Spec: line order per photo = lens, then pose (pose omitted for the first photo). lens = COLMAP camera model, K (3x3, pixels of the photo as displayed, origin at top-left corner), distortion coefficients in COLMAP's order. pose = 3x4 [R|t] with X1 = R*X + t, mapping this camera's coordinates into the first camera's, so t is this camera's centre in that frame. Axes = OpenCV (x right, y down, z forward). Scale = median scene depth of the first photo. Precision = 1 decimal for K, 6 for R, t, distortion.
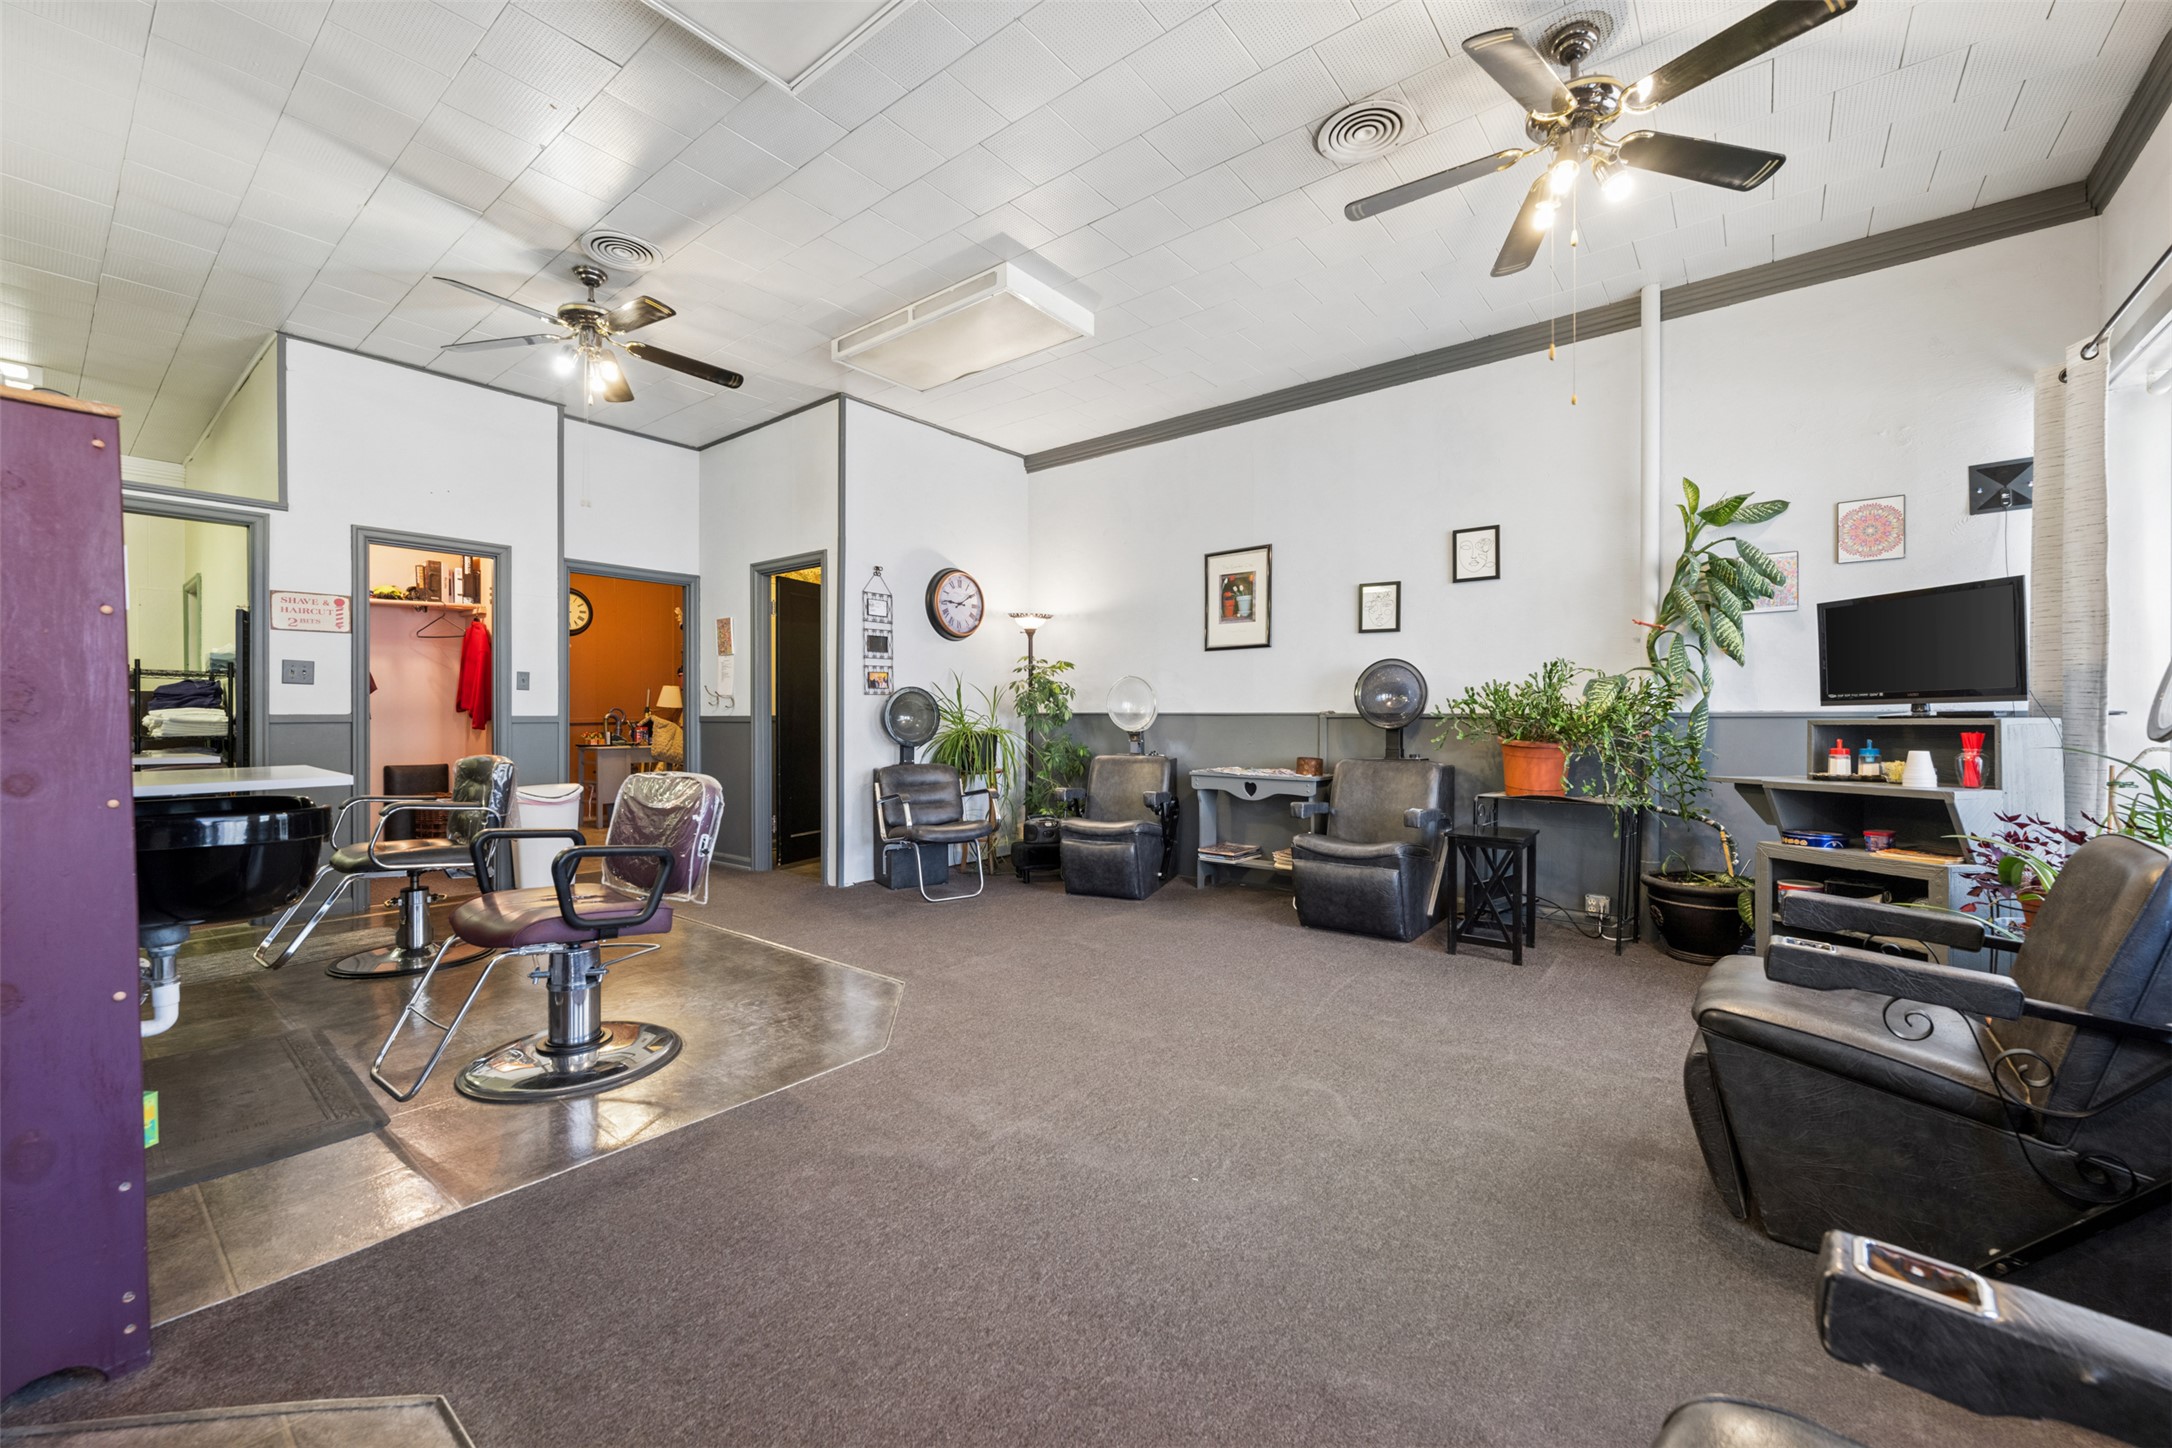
lens RADIAL K [[861.7, 0, 1053.1], [0, 861.7, 721.9], [0, 0, 1]] dist [0.000534, 0.000078]
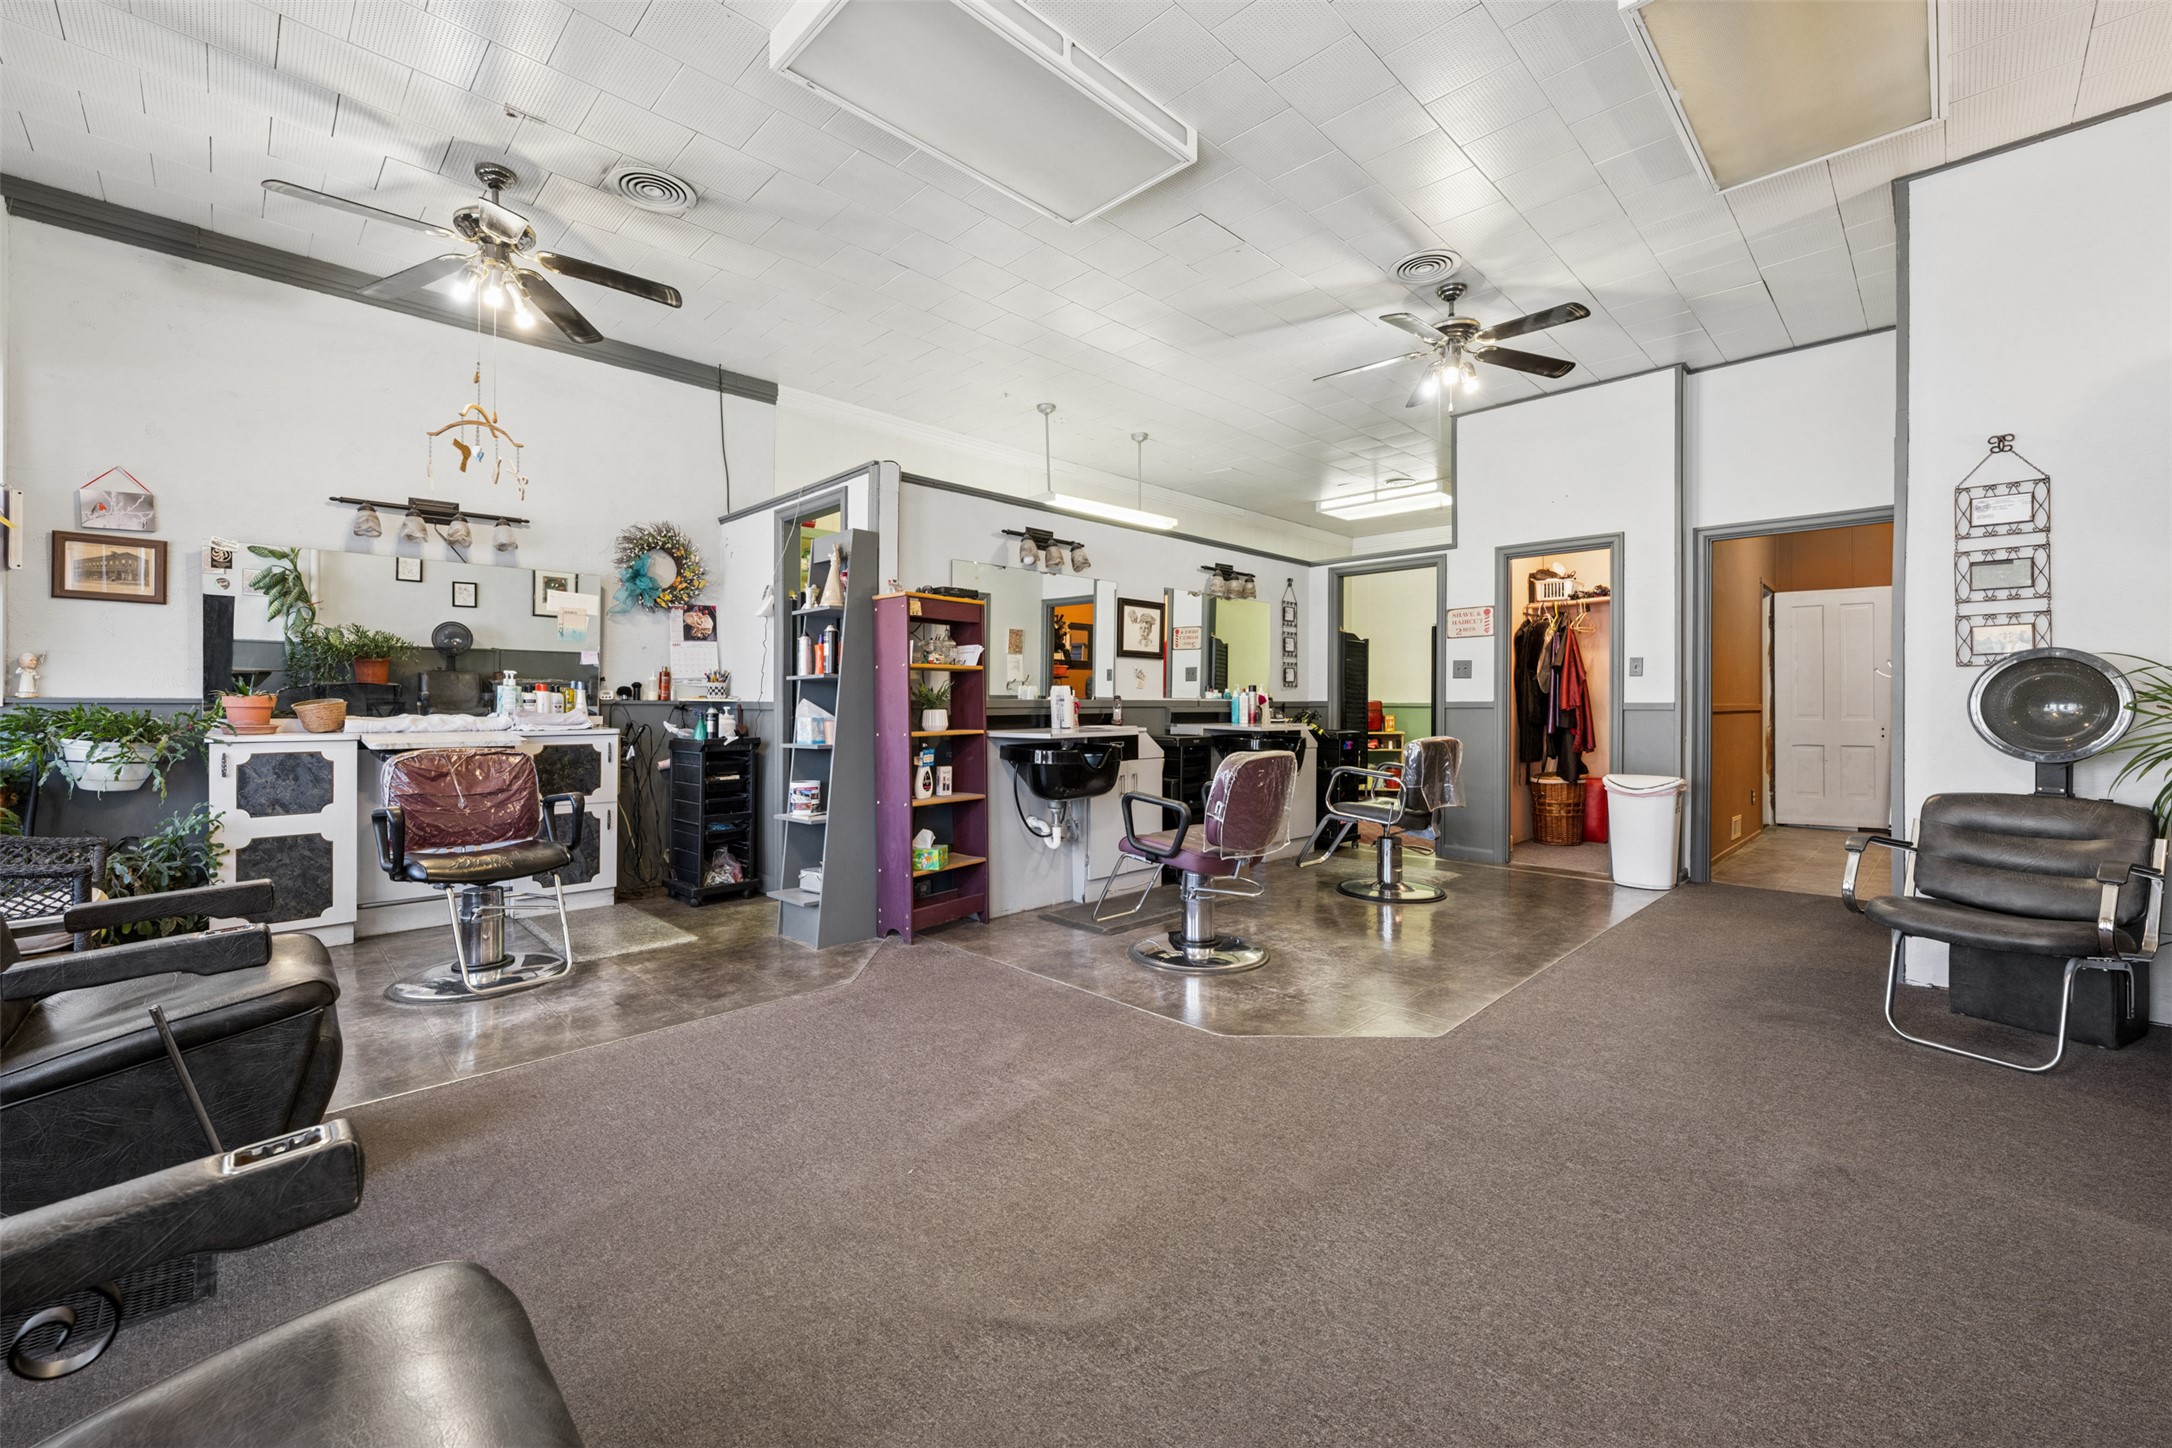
lens RADIAL K [[865.8, 0, 1083.3], [0, 865.8, 698.0], [0, 0, 1]] dist [-0.000580, -0.000100]
pose [[-0.096985, -0.004126, -0.995277, 0.499142], [-0.006584, 0.999972, -0.003504, -0.005511], [0.995264, 0.006213, -0.097010, 0.563766]]
